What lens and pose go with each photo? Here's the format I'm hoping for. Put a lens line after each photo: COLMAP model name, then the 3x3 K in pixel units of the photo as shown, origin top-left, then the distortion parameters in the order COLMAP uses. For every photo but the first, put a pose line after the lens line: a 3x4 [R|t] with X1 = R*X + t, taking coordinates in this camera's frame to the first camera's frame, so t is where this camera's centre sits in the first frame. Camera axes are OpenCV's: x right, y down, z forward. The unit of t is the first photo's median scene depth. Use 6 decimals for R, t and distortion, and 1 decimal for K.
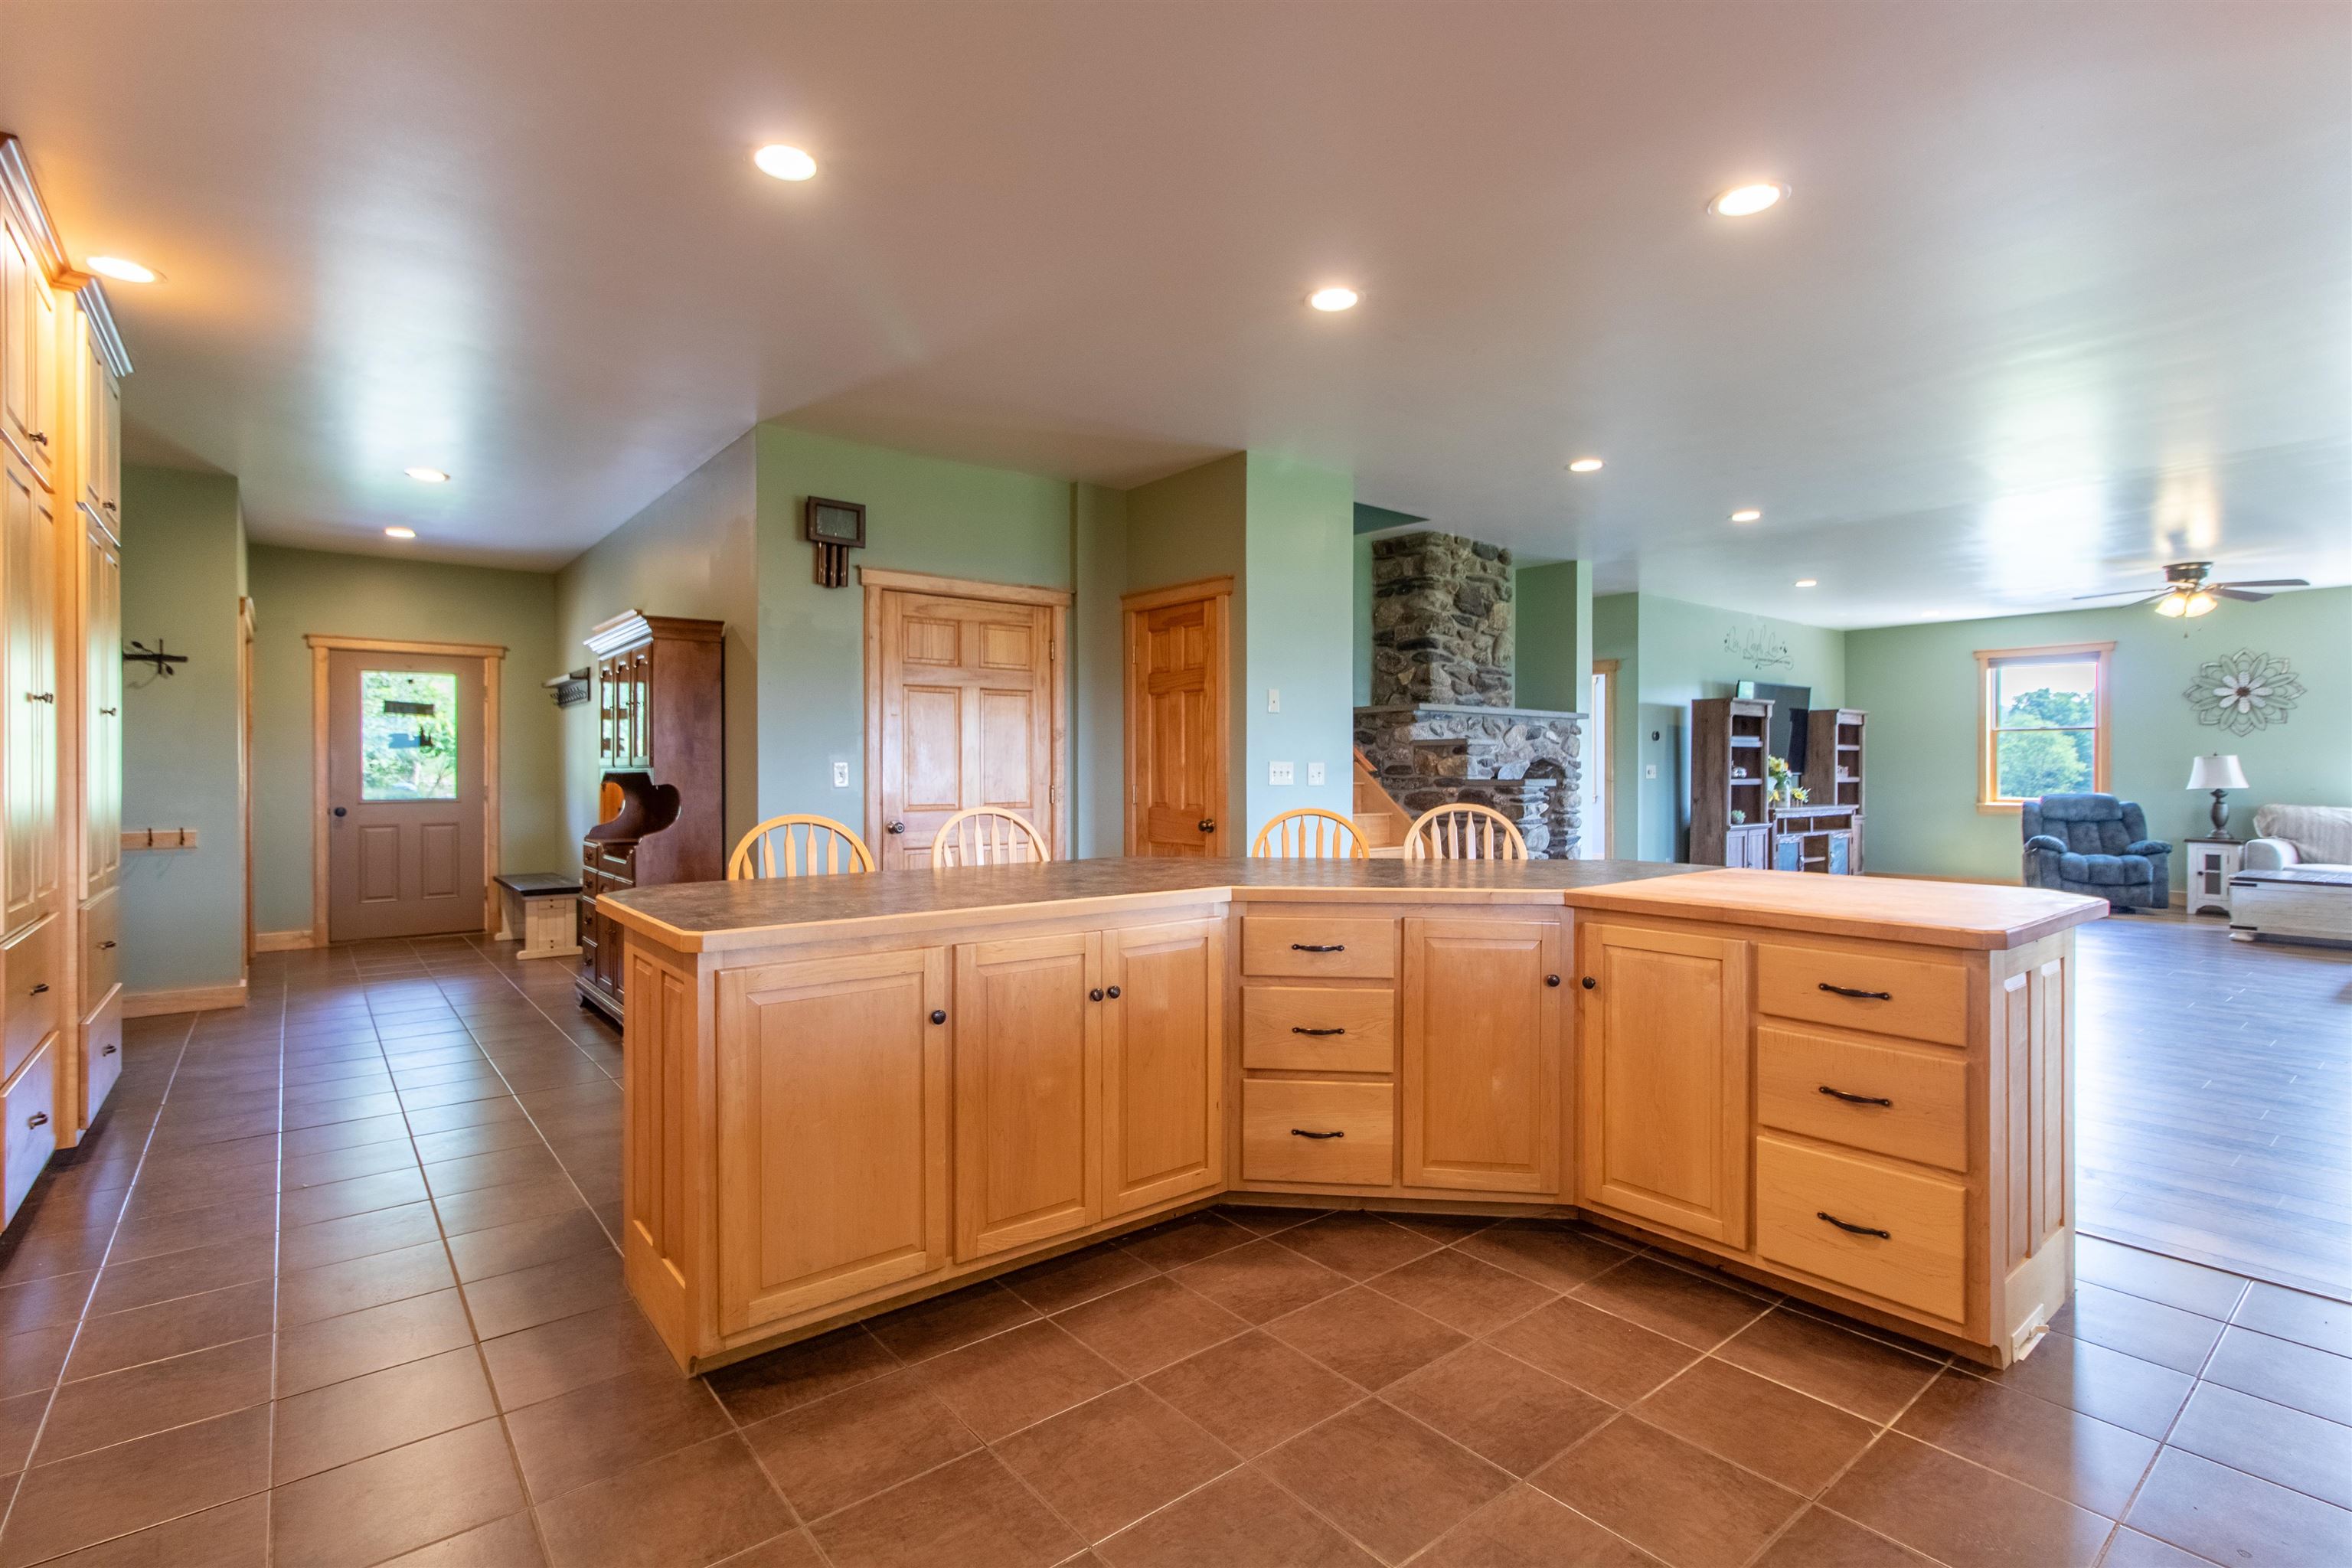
lens RADIAL K [[1099.7, 0, 1185.0], [0, 1099.7, 767.9], [0, 0, 1]] dist [0.001832, 0.000338]
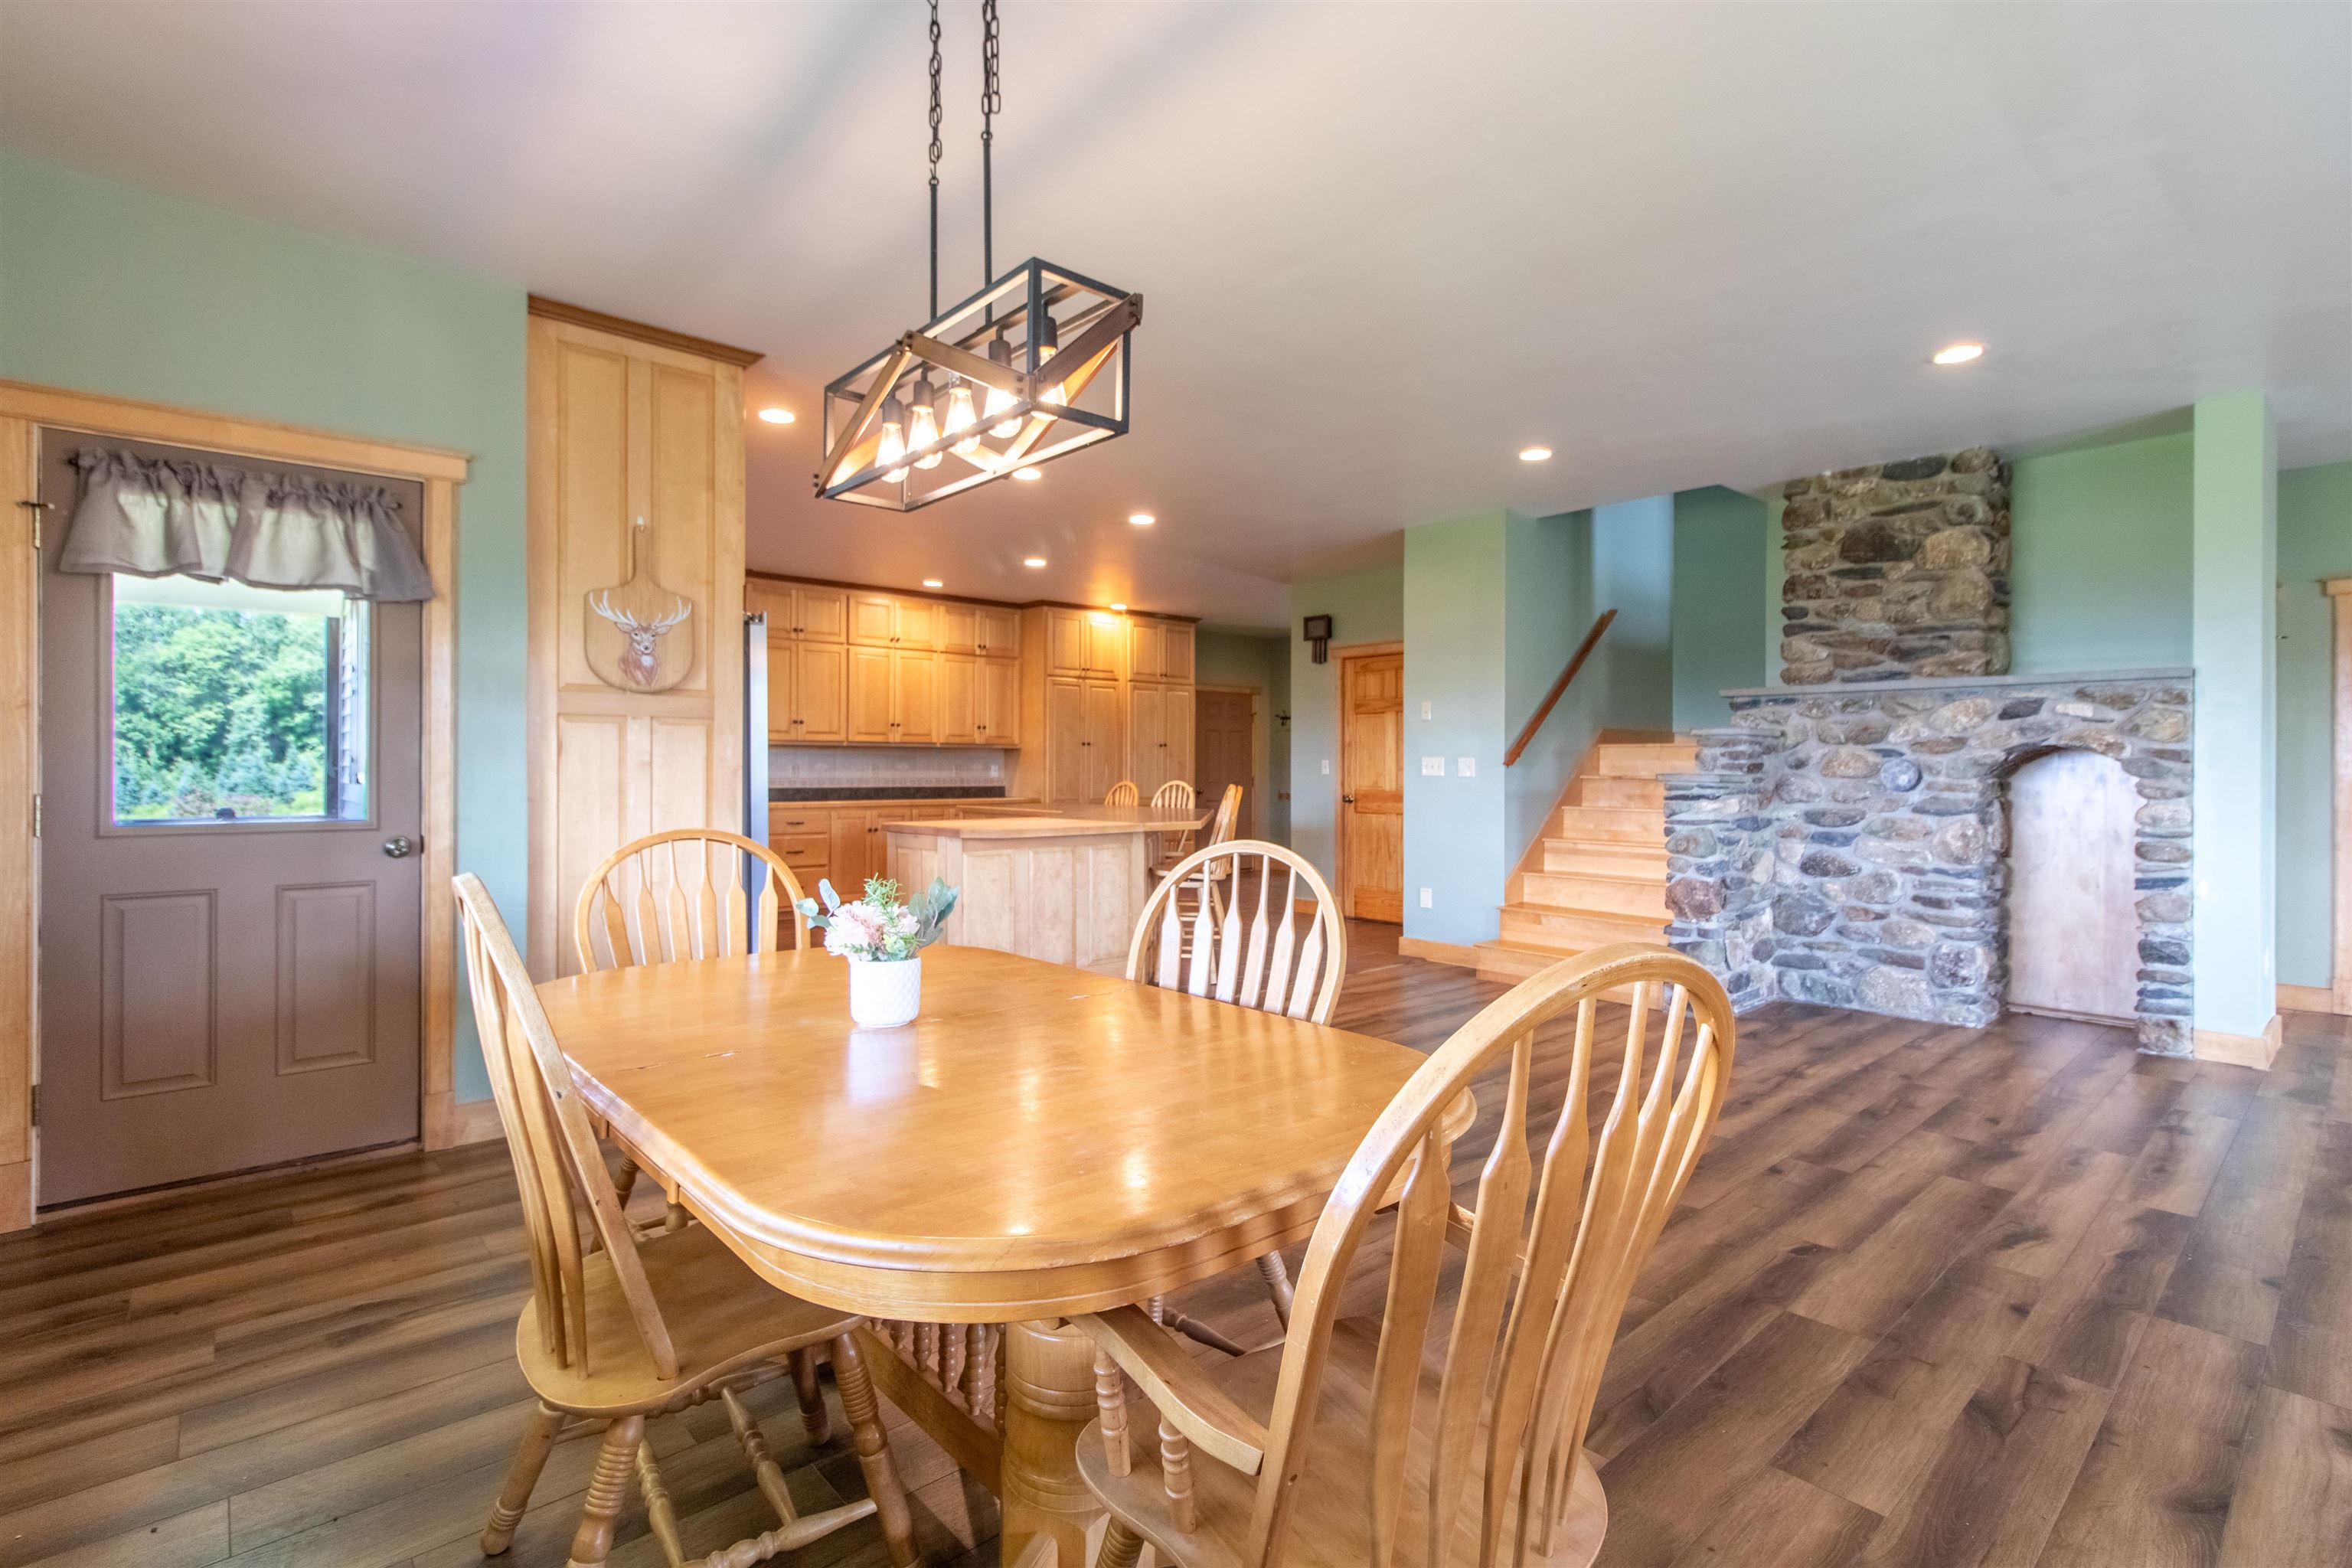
lens RADIAL K [[1099.7, 0, 1105.6], [0, 1099.7, 780.1], [0, 0, 1]] dist [0.001832, 0.000338]
pose [[-0.012028, 0.009327, -0.999884, 2.935418], [-0.003834, 0.999949, 0.009374, 0.023825], [0.999920, 0.003947, -0.011992, 1.325701]]
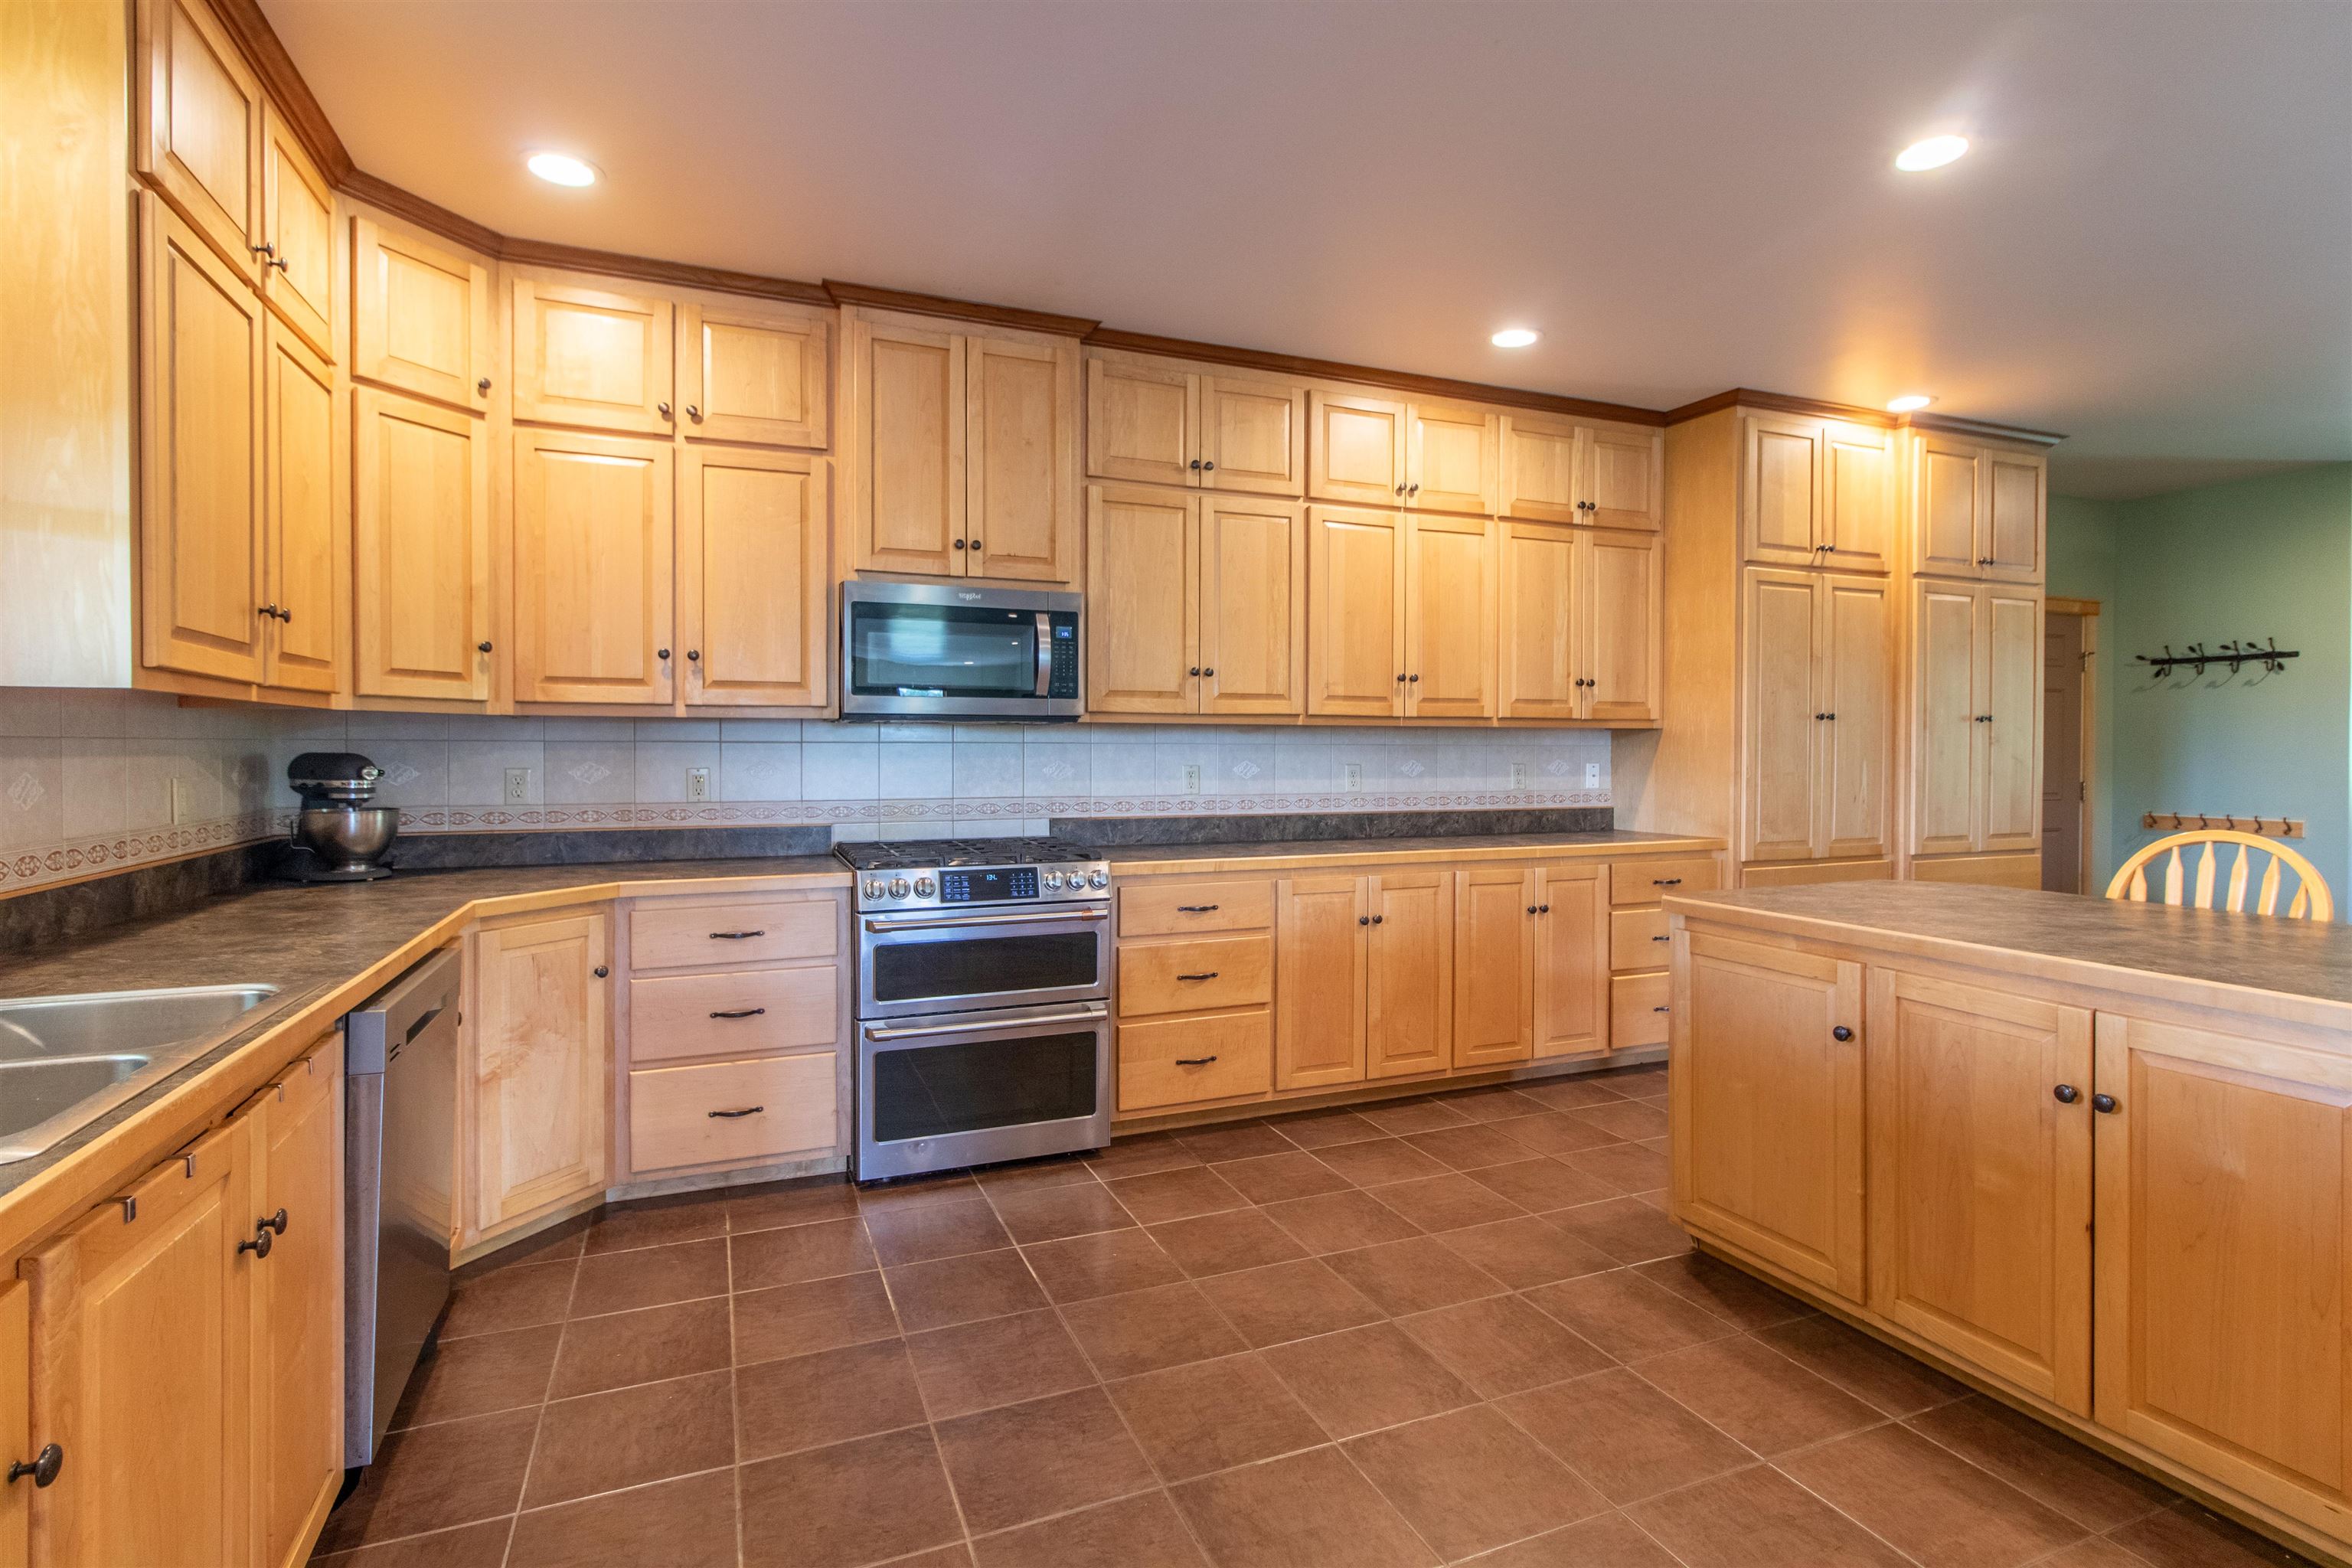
lens RADIAL K [[1099.7, 0, 1163.6], [0, 1099.7, 766.7], [0, 0, 1]] dist [0.001832, 0.000338]
pose [[-0.301412, 0.003075, -0.953489, 0.769544], [-0.000908, 0.999993, 0.003512, 0.003621], [0.953494, 0.001925, -0.301407, 0.669237]]
